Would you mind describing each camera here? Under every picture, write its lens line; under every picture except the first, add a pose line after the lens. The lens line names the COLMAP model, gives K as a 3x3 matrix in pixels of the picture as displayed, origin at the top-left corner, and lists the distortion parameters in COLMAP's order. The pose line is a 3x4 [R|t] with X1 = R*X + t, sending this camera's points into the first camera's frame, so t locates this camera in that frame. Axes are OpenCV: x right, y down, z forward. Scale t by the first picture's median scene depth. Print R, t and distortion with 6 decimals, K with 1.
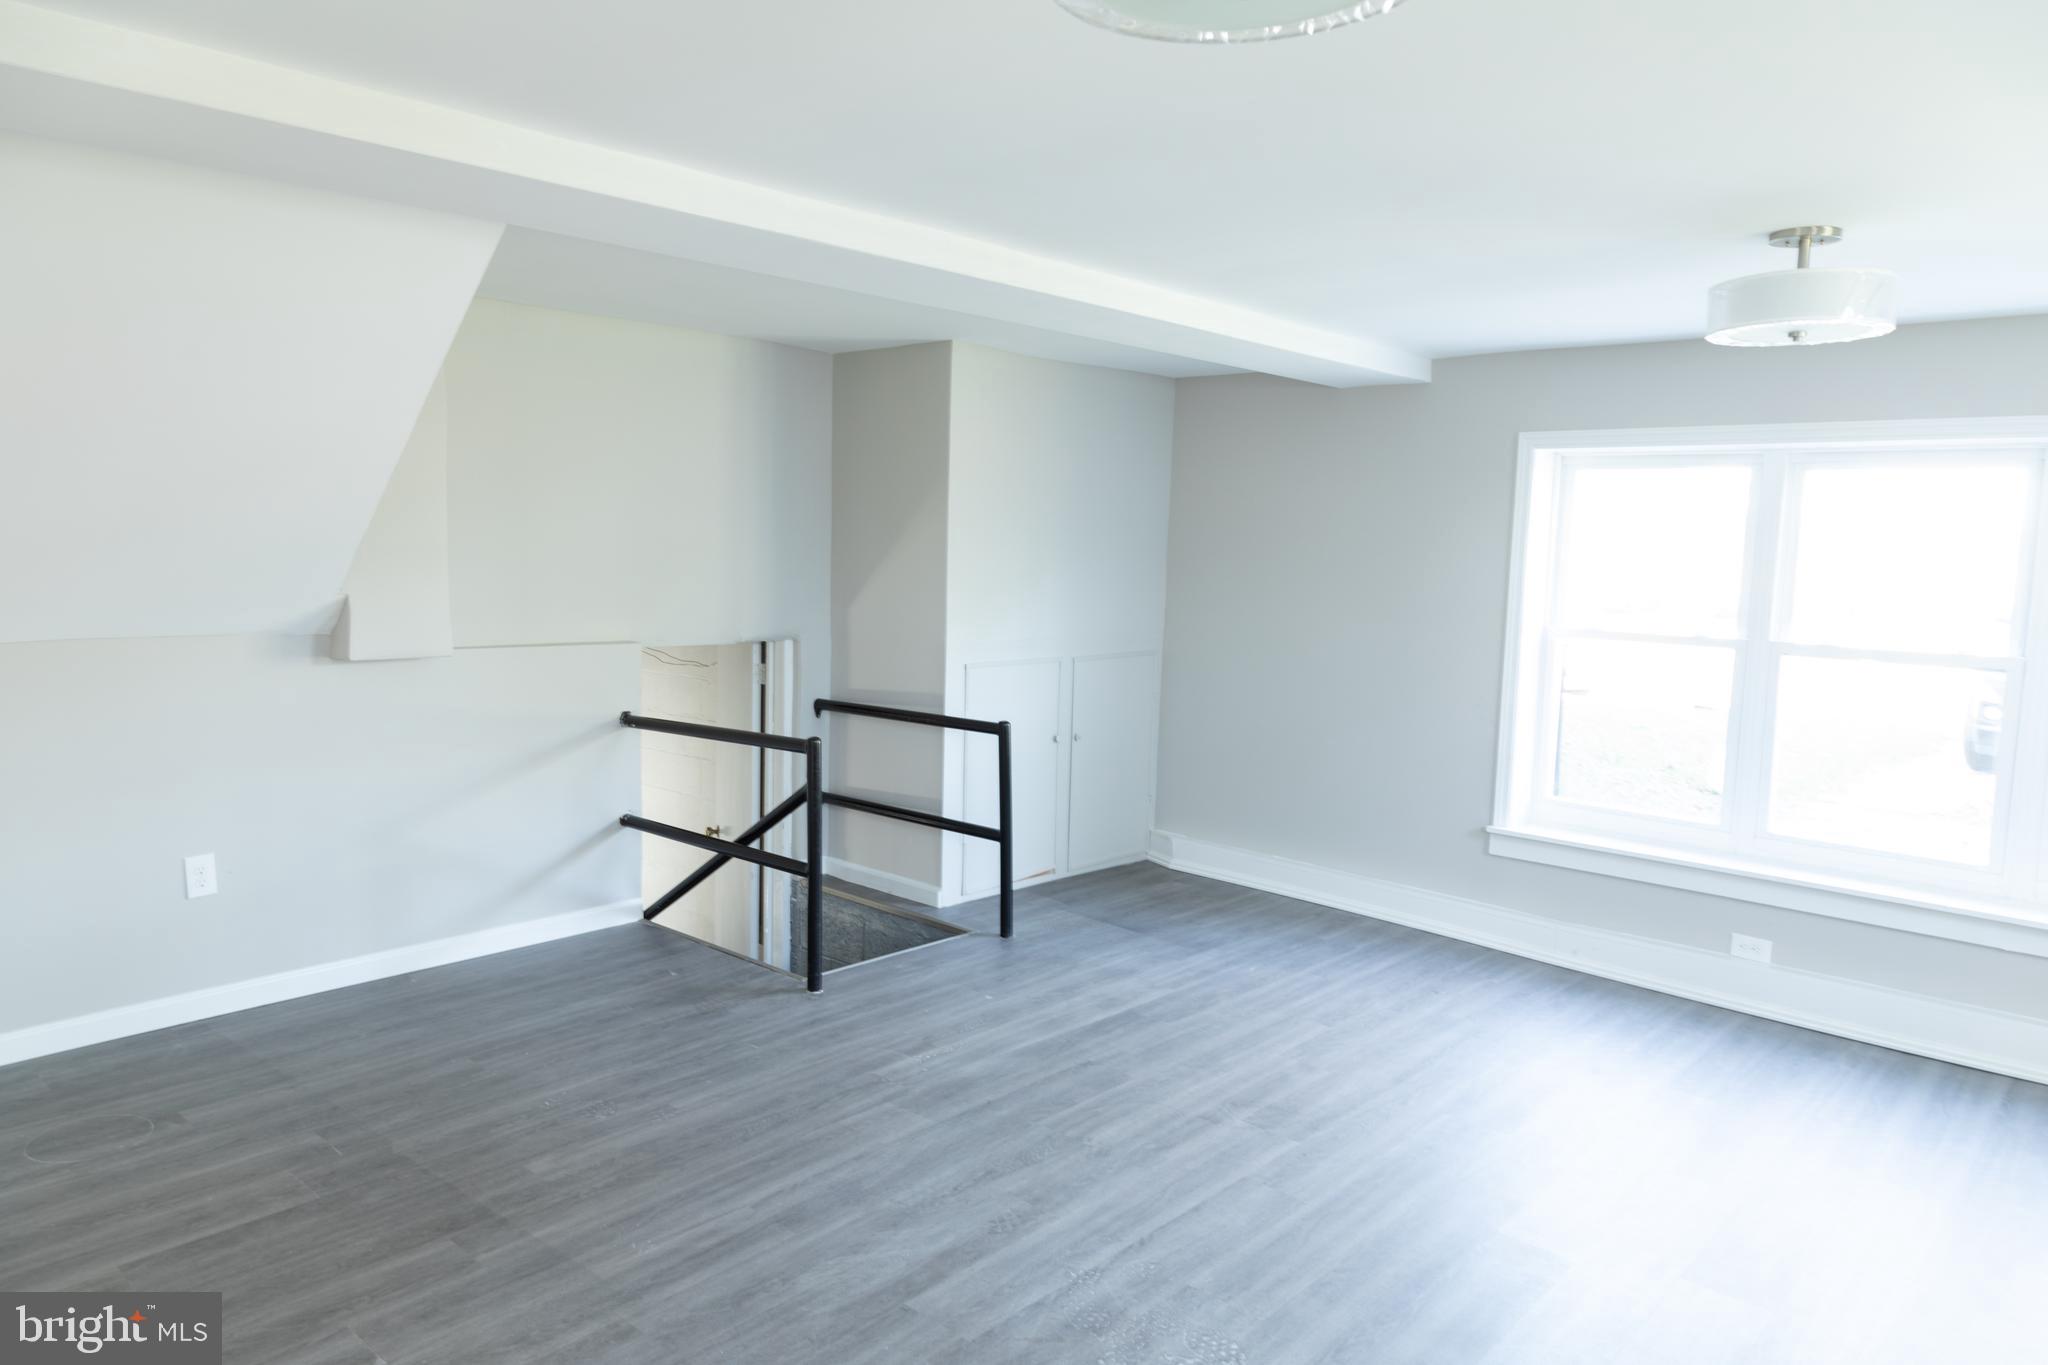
lens RADIAL K [[1381.0, 0, 1023.7], [0, 1381.0, 723.0], [0, 0, 1]] dist [-0.002148, -0.000285]
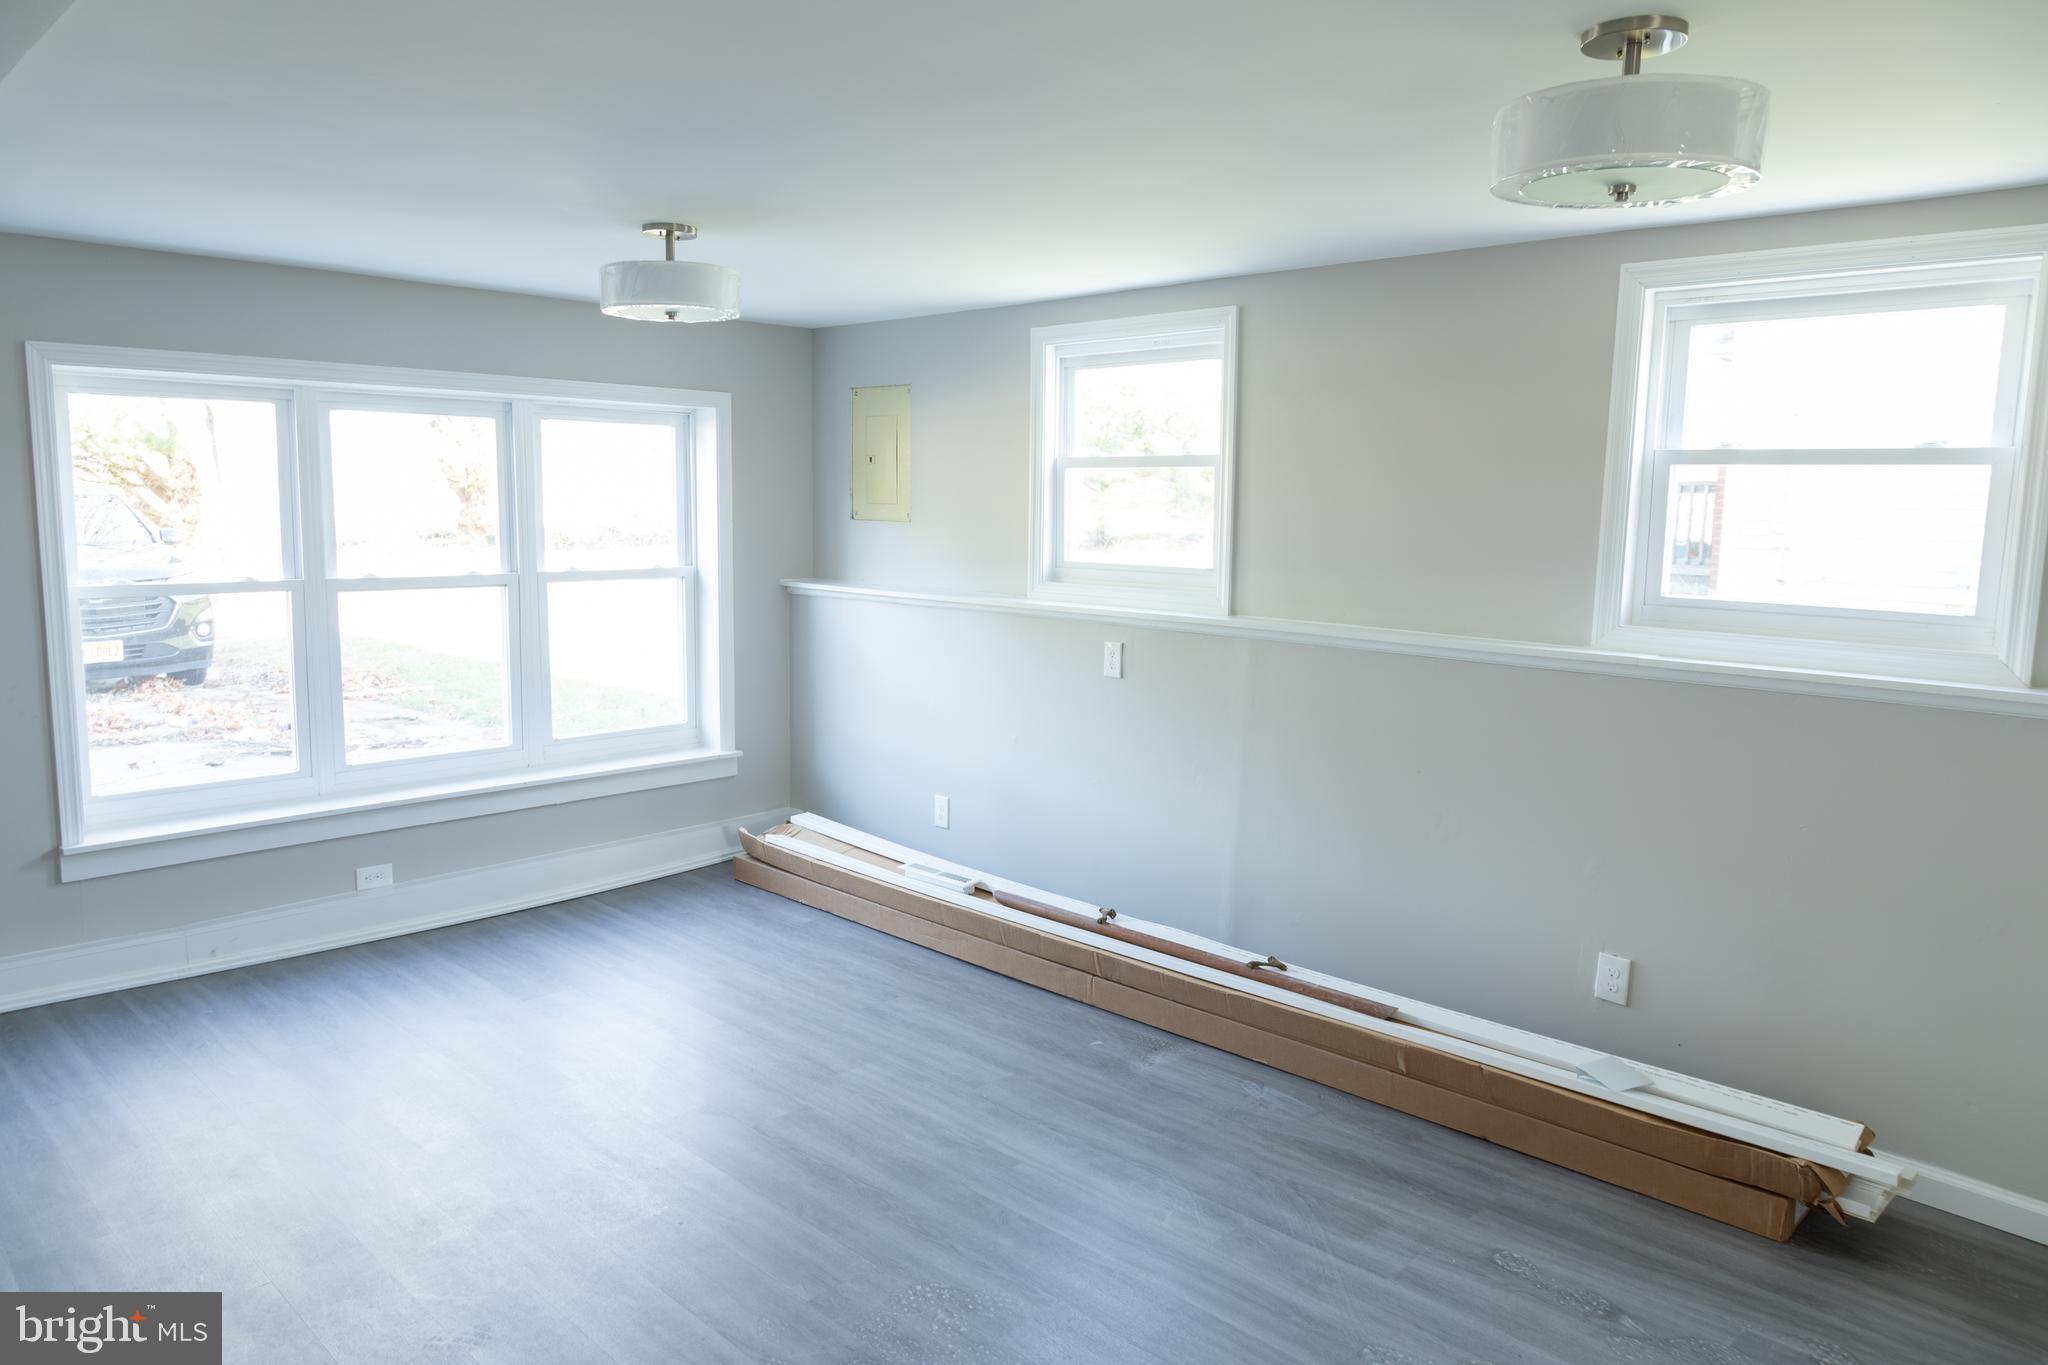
lens RADIAL K [[1353.6, 0, 1016.0], [0, 1353.6, 662.7], [0, 0, 1]] dist [-0.016931, -0.002507]
pose [[0.019347, -0.147217, 0.988915, -0.451544], [0.124975, 0.981699, 0.143698, -0.081199], [-0.991971, 0.120809, 0.037392, 0.489599]]
